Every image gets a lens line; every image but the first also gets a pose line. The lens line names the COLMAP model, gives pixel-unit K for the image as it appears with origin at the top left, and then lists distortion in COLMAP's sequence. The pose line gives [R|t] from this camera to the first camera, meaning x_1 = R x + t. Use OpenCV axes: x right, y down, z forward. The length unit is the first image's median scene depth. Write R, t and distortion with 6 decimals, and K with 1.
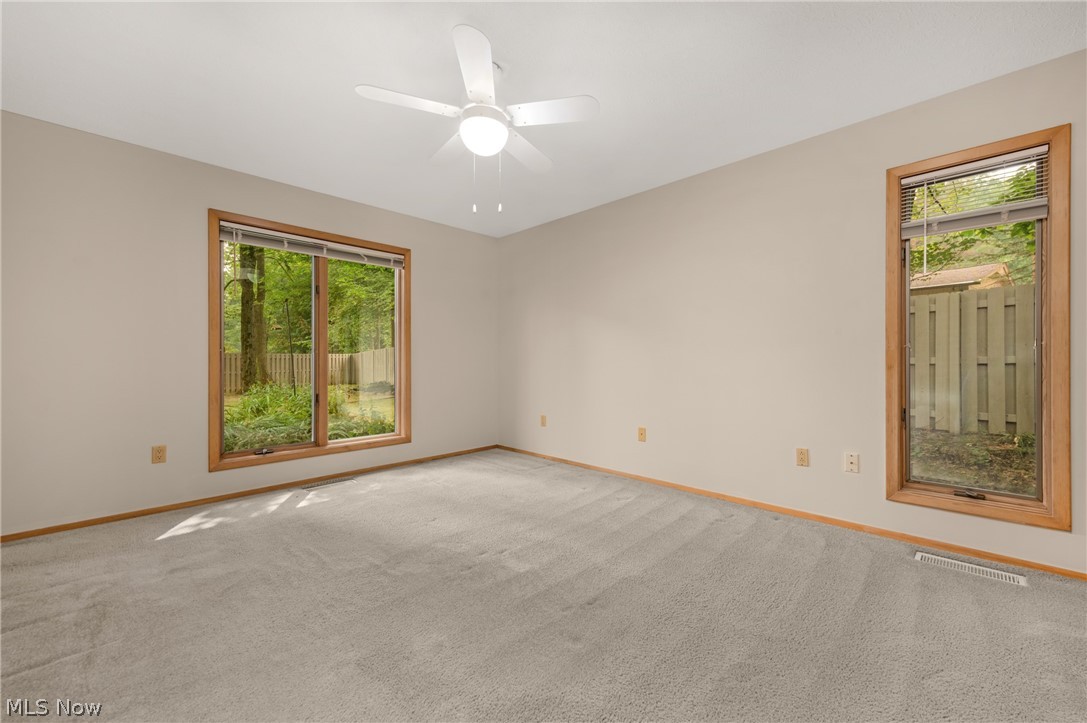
lens RADIAL K [[432.8, 0, 547.5], [0, 432.8, 363.4], [0, 0, 1]] dist [0.015620, 0.000027]
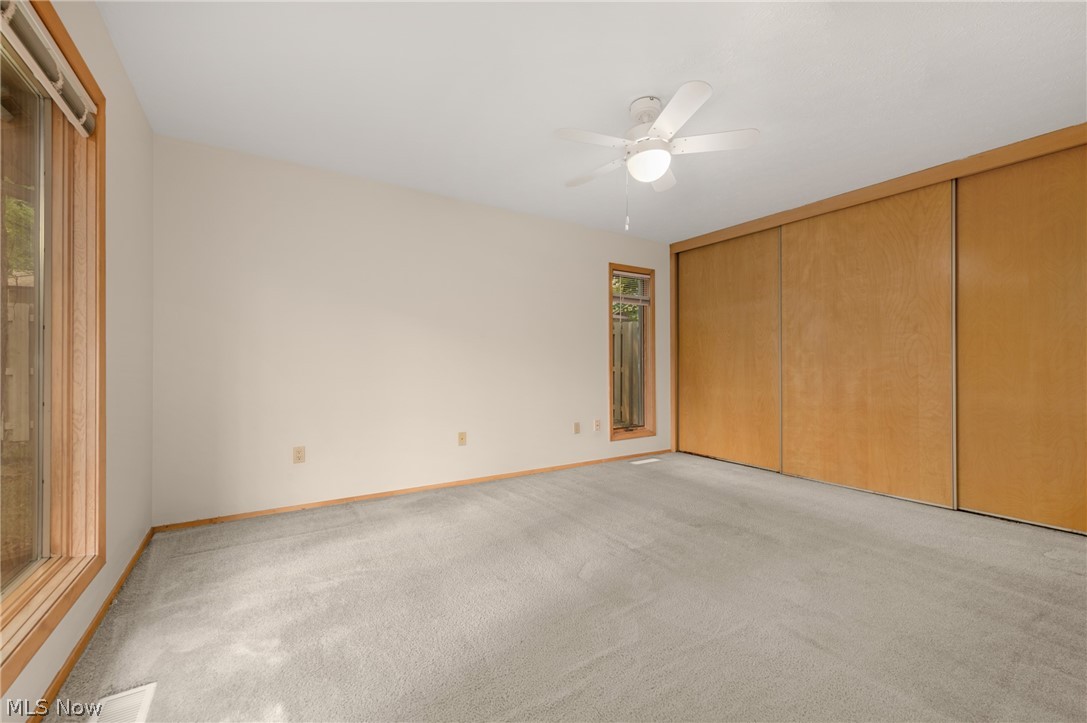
lens RADIAL K [[432.8, 0, 544.5], [0, 432.8, 360.0], [0, 0, 1]] dist [0.015620, 0.000027]
pose [[0.244107, 0.001411, 0.969747, -0.899519], [-0.002384, 0.999997, -0.000855, -0.030584], [-0.969745, -0.002104, 0.244109, 0.664019]]
